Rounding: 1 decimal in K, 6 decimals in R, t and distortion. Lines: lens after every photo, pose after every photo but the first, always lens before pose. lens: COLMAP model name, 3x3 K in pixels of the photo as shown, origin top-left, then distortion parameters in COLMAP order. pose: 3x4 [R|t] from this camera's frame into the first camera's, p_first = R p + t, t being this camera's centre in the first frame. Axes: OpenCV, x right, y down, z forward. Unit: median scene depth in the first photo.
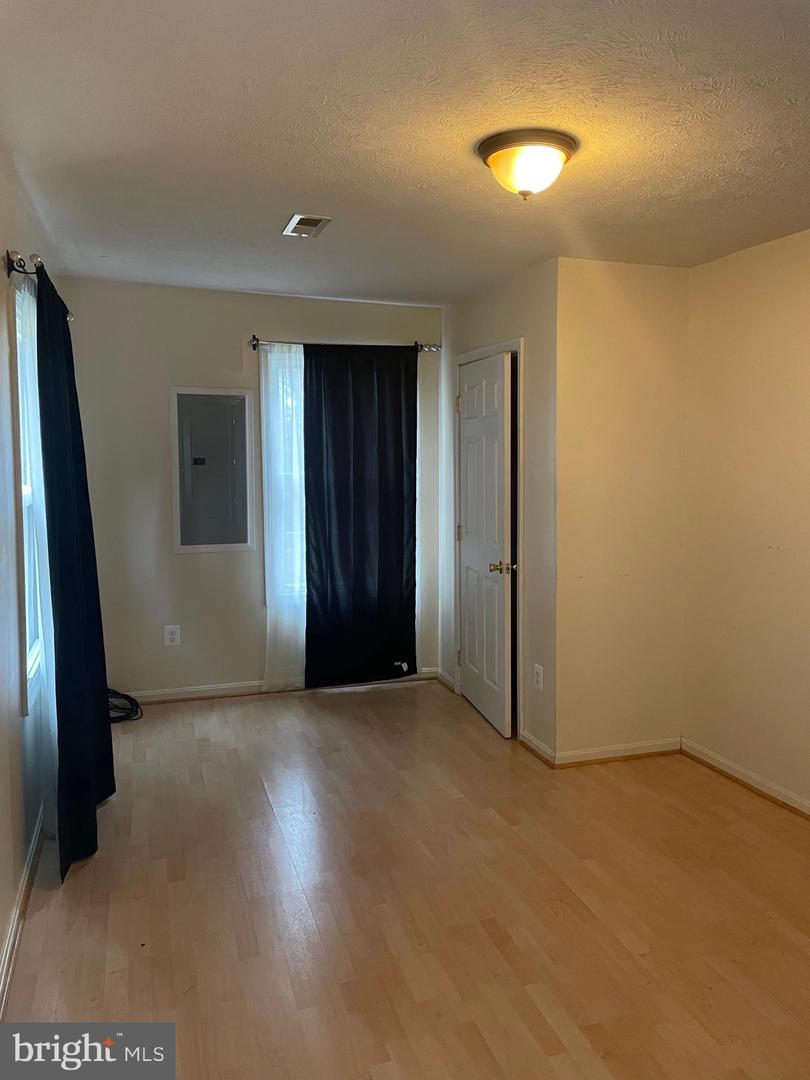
lens RADIAL K [[820.0, 0, 409.0], [0, 820.0, 527.9], [0, 0, 1]] dist [0.101528, -0.132053]
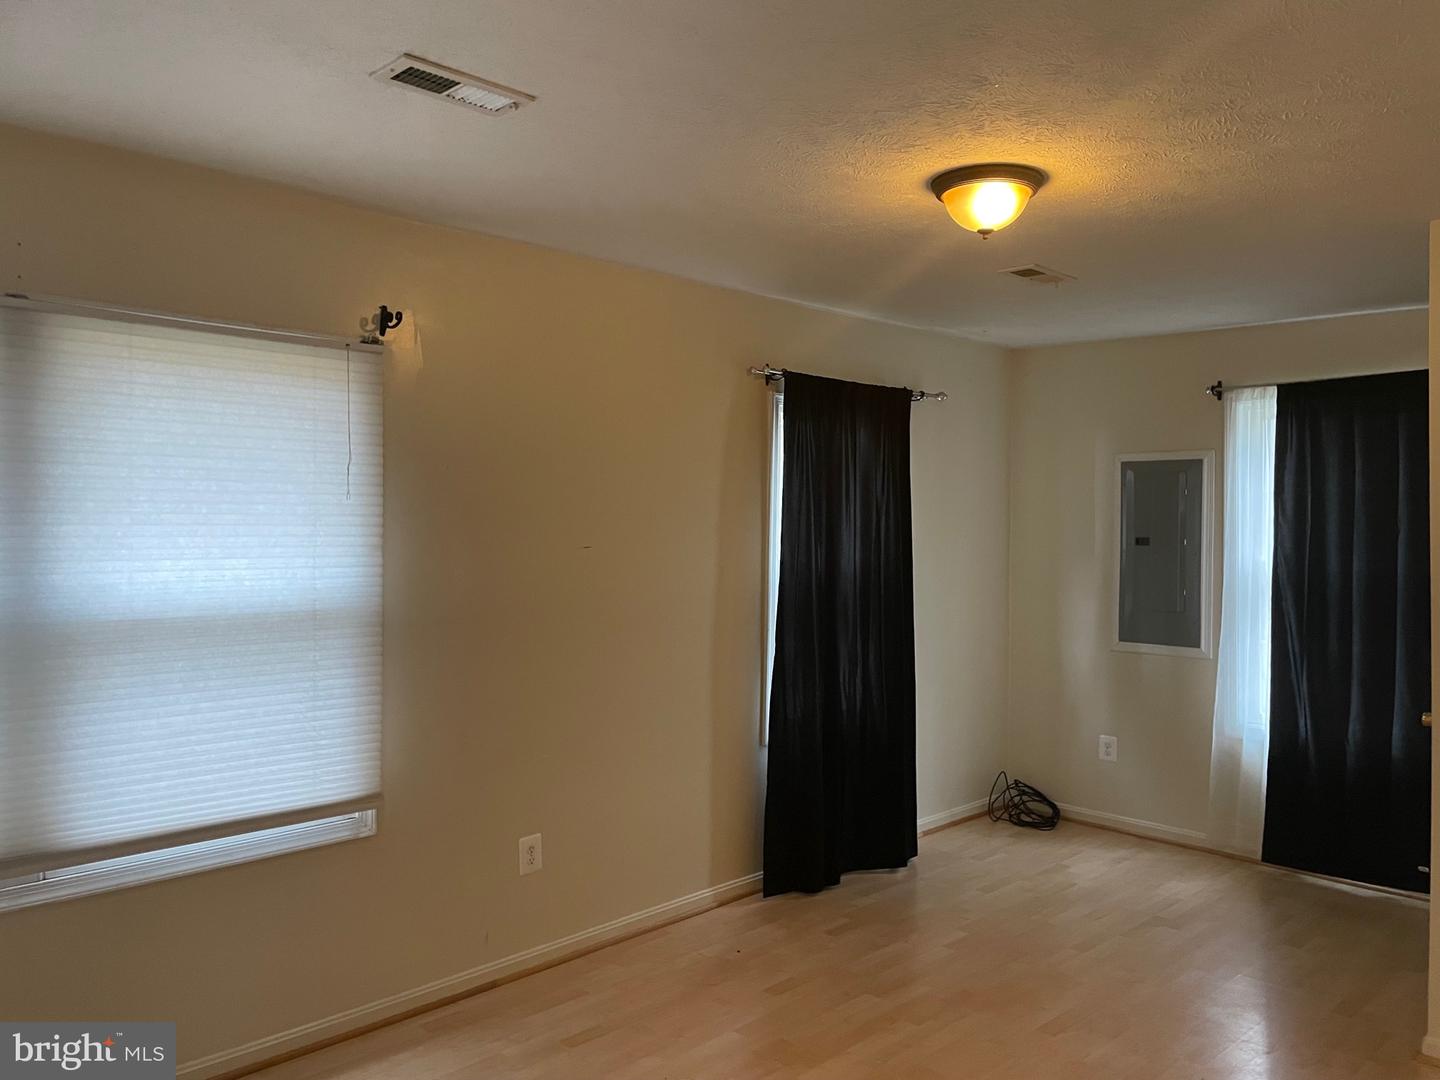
lens RADIAL K [[1093.3, 0, 720.6], [0, 1093.3, 532.0], [0, 0, 1]] dist [0.101528, -0.132053]
pose [[0.446092, 0.006667, -0.894963, 0.581512], [-0.096652, 0.994483, -0.040767, -0.004149], [0.889753, 0.104685, 0.444275, 0.141195]]
